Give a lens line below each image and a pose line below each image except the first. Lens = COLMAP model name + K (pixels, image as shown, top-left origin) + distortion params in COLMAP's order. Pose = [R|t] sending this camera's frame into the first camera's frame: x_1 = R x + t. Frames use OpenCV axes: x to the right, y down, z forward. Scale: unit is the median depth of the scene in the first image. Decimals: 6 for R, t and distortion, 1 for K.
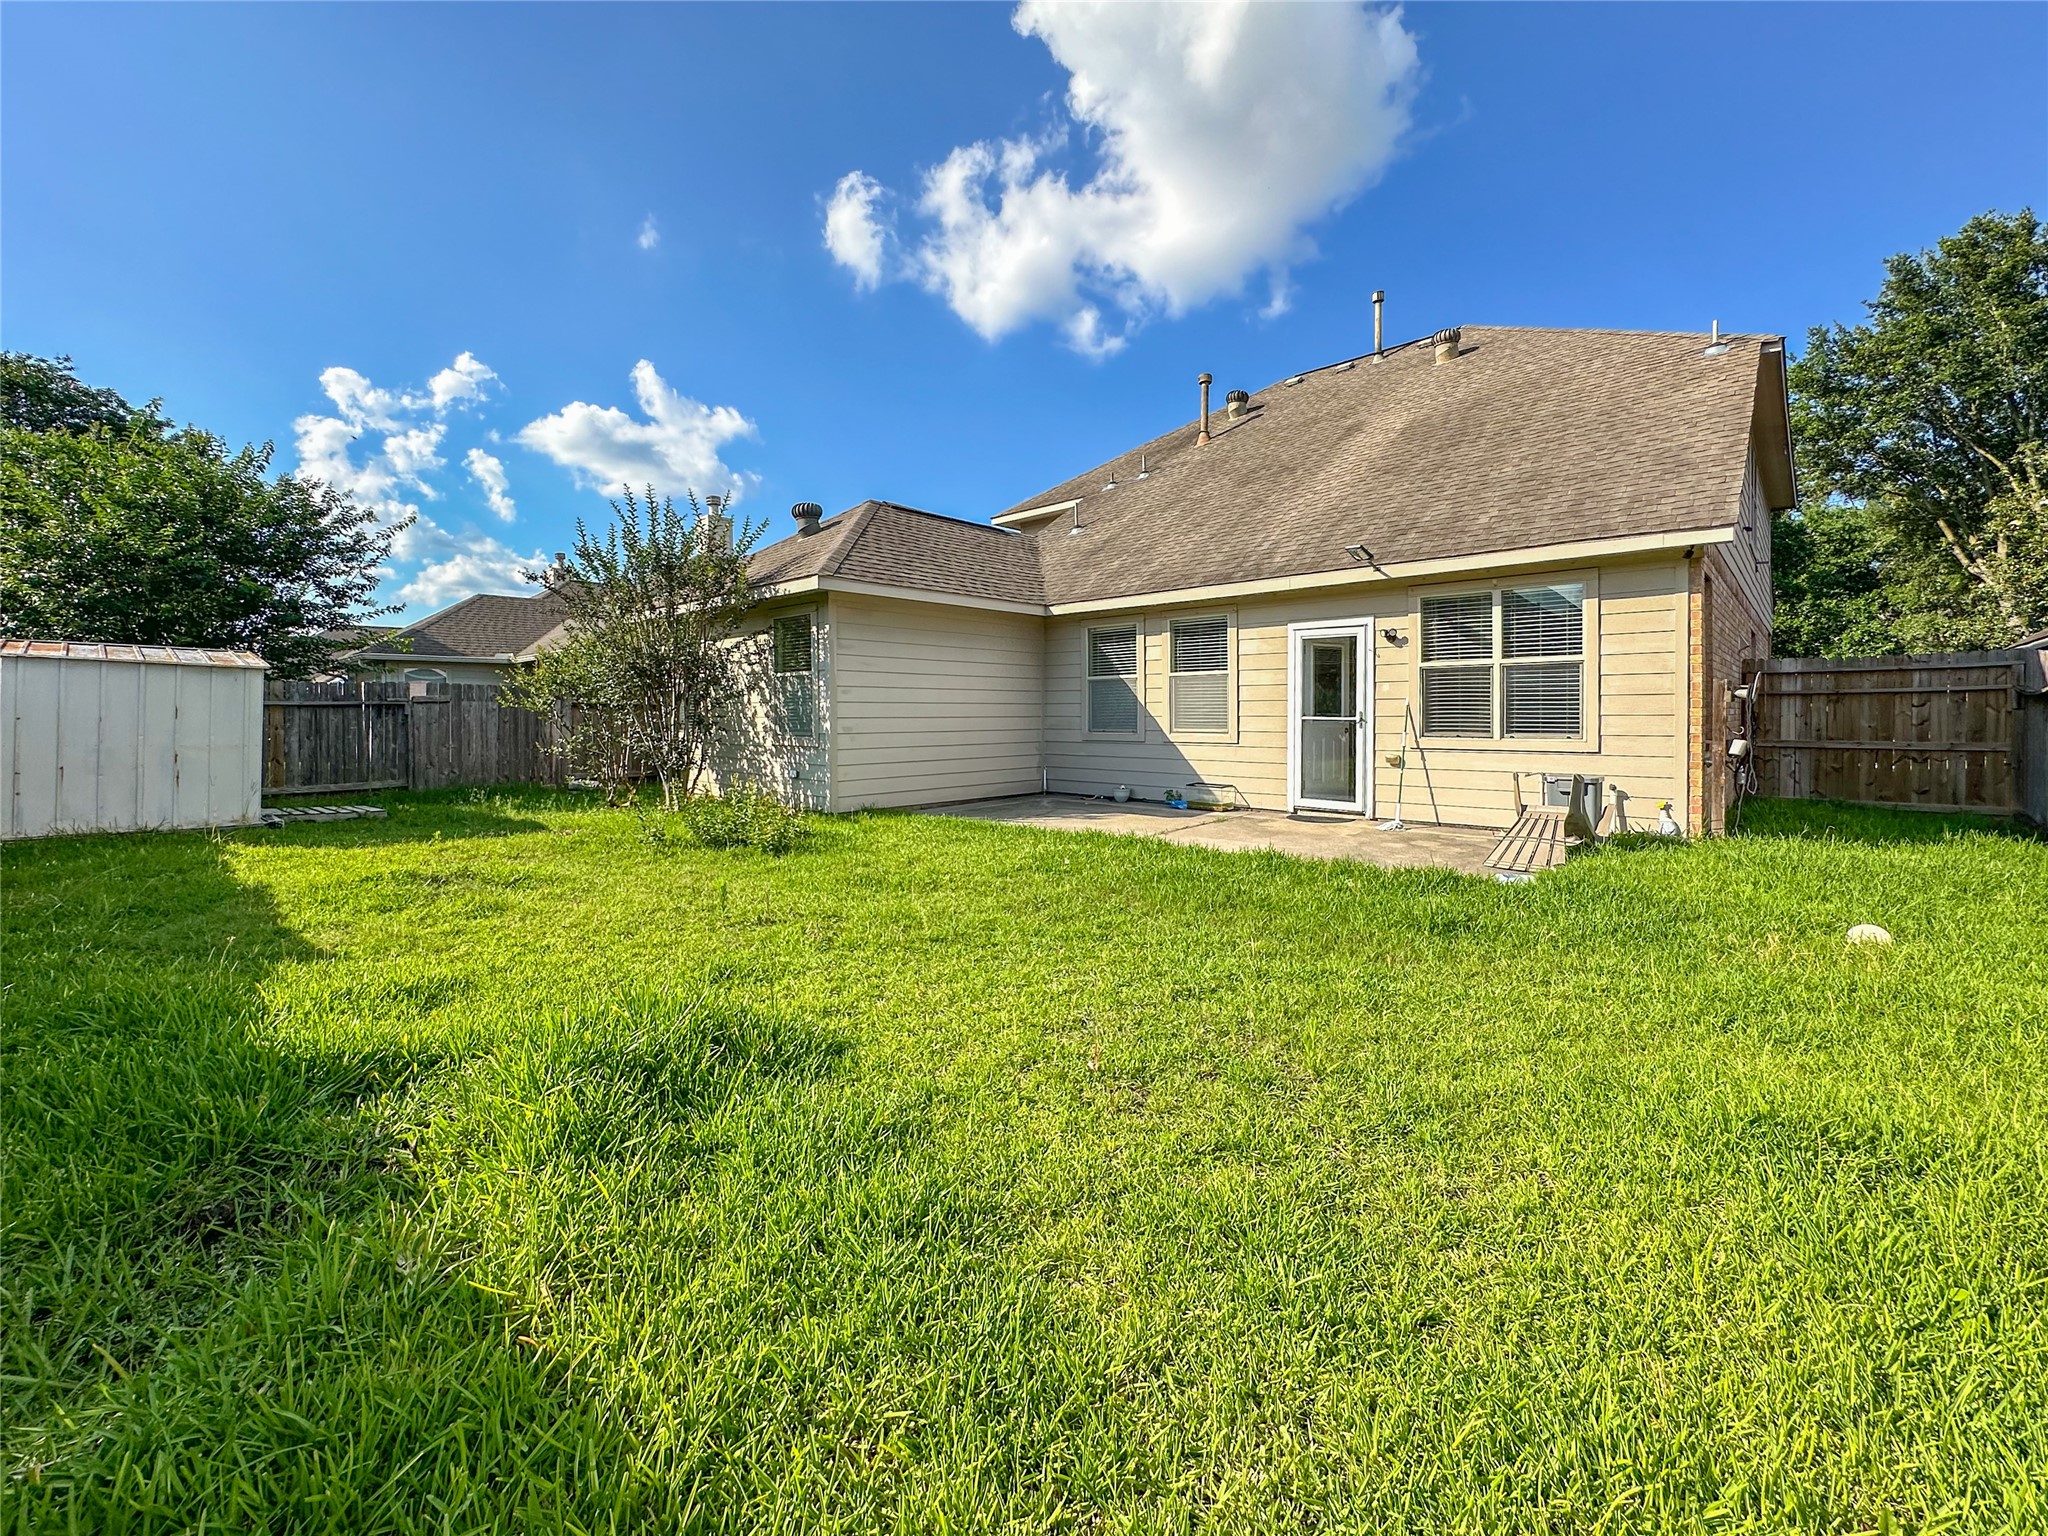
lens RADIAL K [[835.5, 0, 1037.8], [0, 835.5, 765.7], [0, 0, 1]] dist [-0.001345, -0.000059]
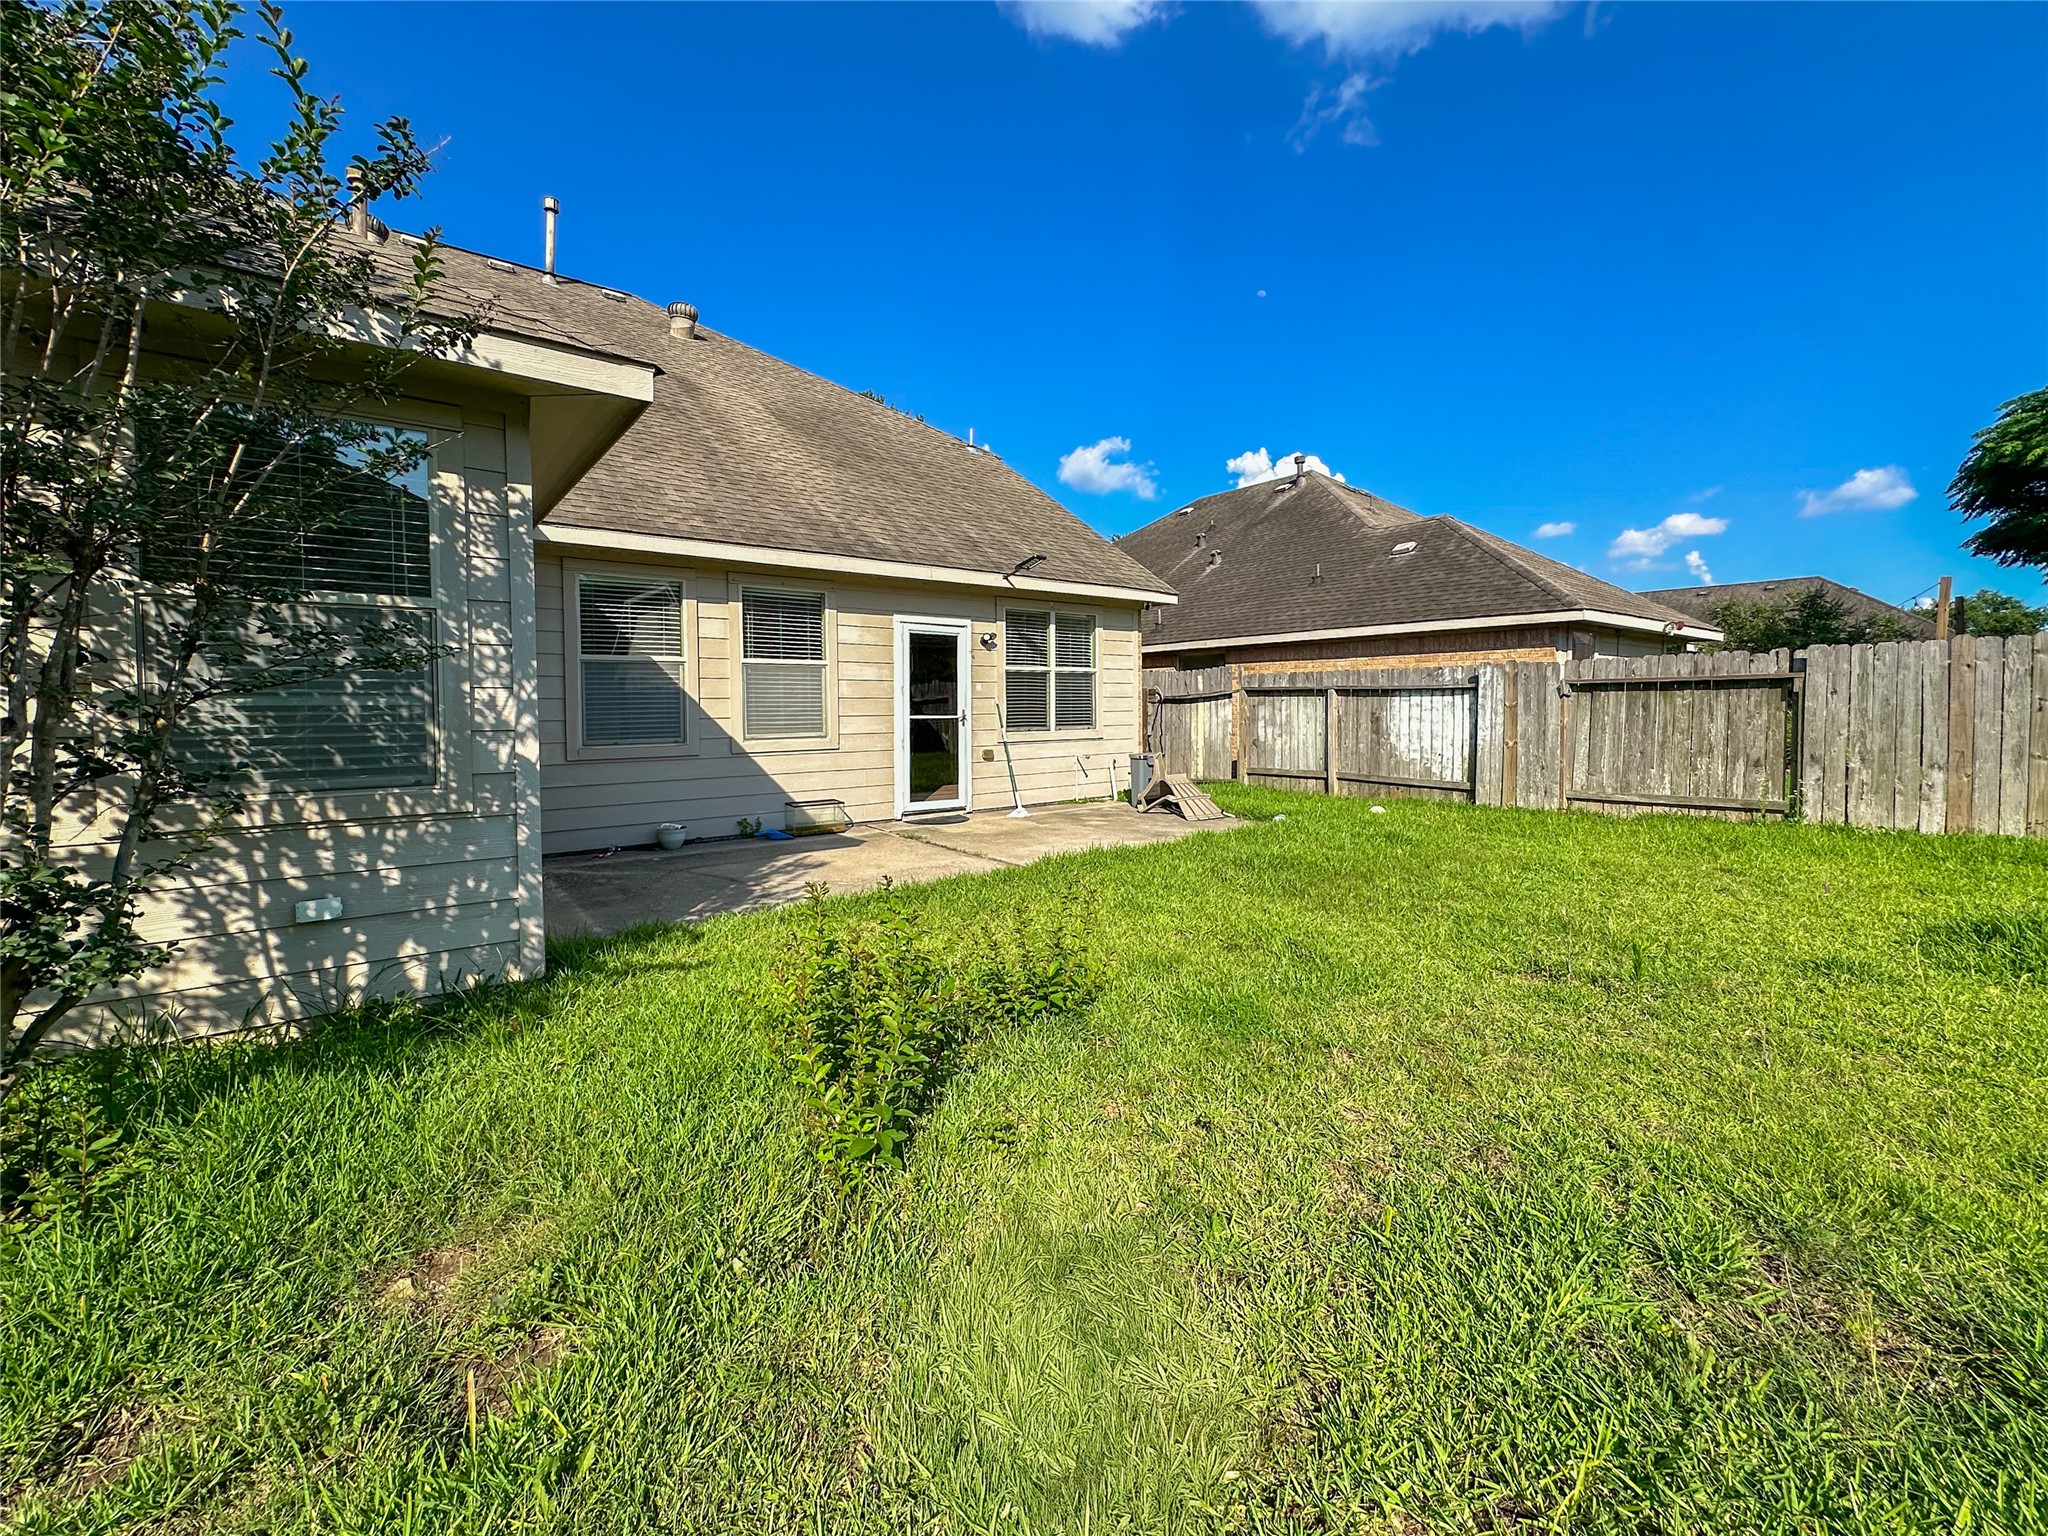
lens RADIAL K [[835.5, 0, 1037.8], [0, 835.5, 765.7], [0, 0, 1]] dist [-0.001345, -0.000059]
pose [[0.155592, -0.067657, 0.985502, -0.569406], [0.070982, 0.995839, 0.057160, -0.044384], [-0.985268, 0.061059, 0.159747, 0.685581]]
